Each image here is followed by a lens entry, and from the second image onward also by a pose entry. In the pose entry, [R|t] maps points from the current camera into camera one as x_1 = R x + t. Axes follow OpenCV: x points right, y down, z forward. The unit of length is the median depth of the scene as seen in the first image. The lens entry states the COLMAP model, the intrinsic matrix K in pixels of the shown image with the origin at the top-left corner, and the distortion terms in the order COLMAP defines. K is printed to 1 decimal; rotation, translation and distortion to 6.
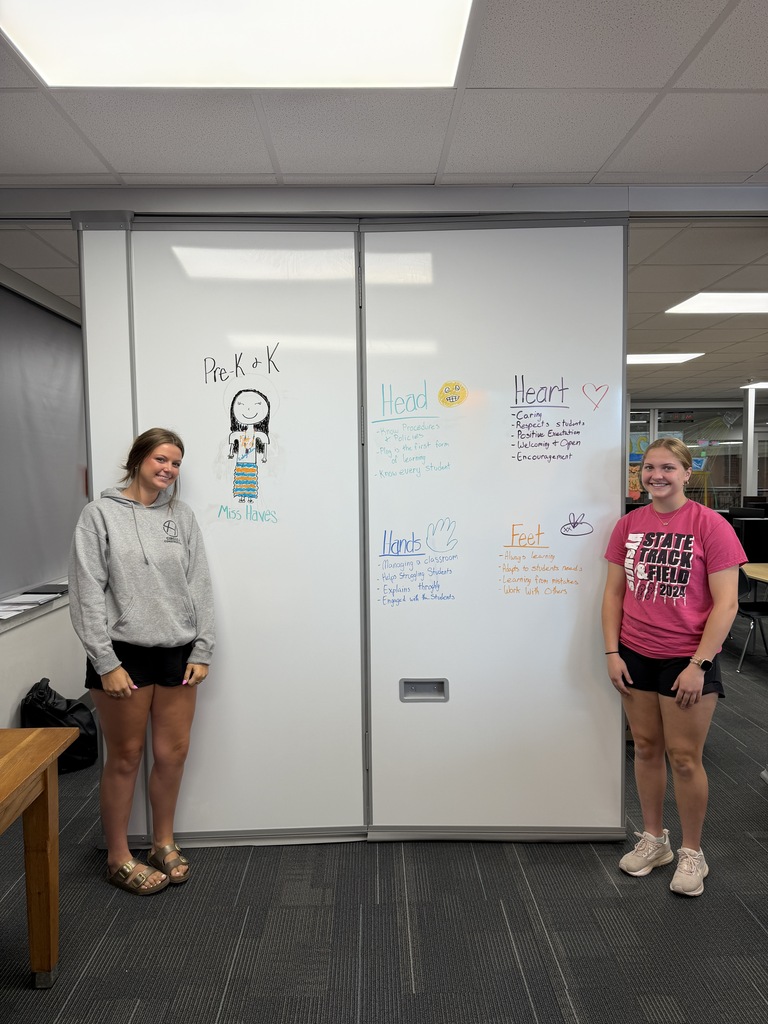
lens RADIAL K [[722.5, 0, 382.5], [0, 722.5, 515.5], [0, 0, 1]] dist [0.011805, -0.009293]
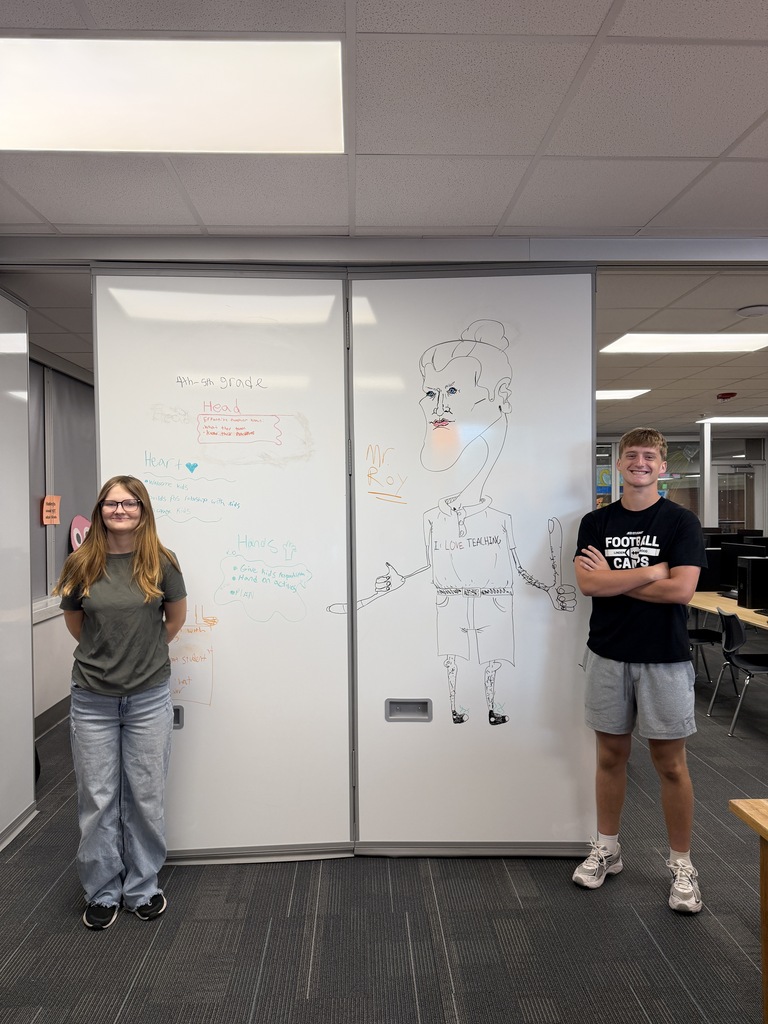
lens RADIAL K [[722.5, 0, 380.5], [0, 722.5, 515.0], [0, 0, 1]] dist [0.011805, -0.009293]
pose [[0.999887, 0.000765, 0.014982, 0.106407], [-0.000081, 0.998960, -0.045589, 0.008361], [-0.015001, 0.045583, 0.998848, -0.061824]]
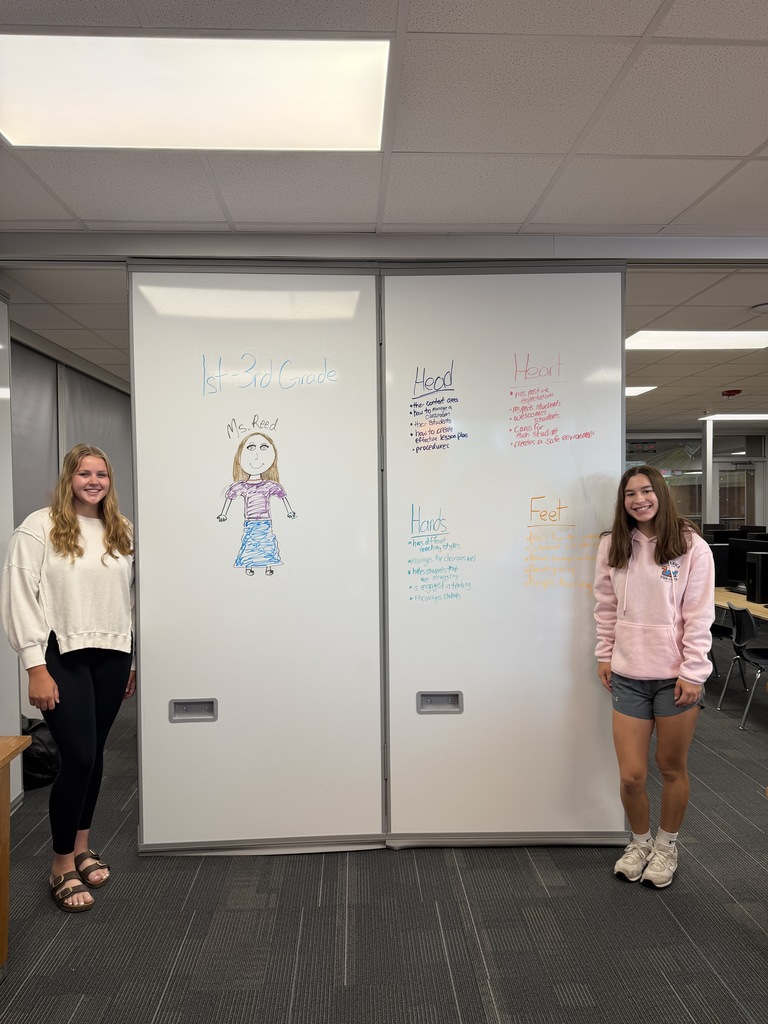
lens RADIAL K [[722.5, 0, 381.4], [0, 722.5, 516.4], [0, 0, 1]] dist [0.011805, -0.009293]
pose [[0.999725, 0.000427, 0.023445, 0.057051], [0.000504, 0.999211, -0.039718, 0.012134], [-0.023444, 0.039719, 0.998936, -0.071427]]
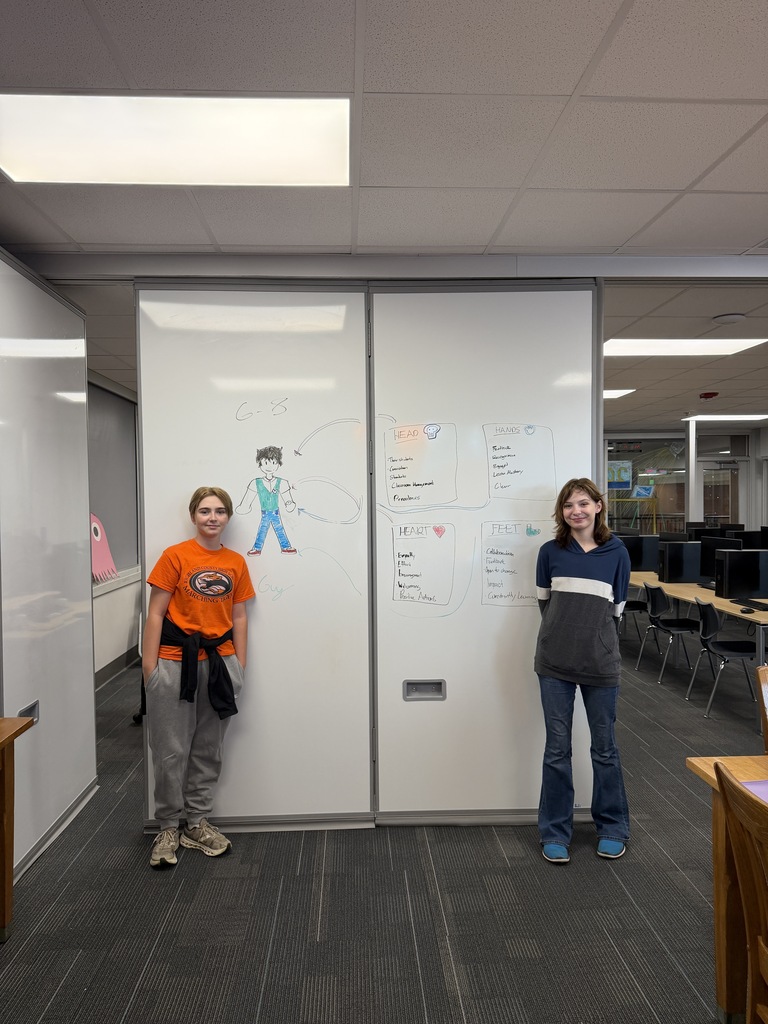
lens RADIAL K [[722.5, 0, 380.9], [0, 722.5, 516.2], [0, 0, 1]] dist [0.011805, -0.009293]
pose [[0.999675, -0.000823, 0.025494, 0.093246], [0.001761, 0.999322, -0.036784, 0.010875], [-0.025446, 0.036817, 0.998998, -0.162271]]
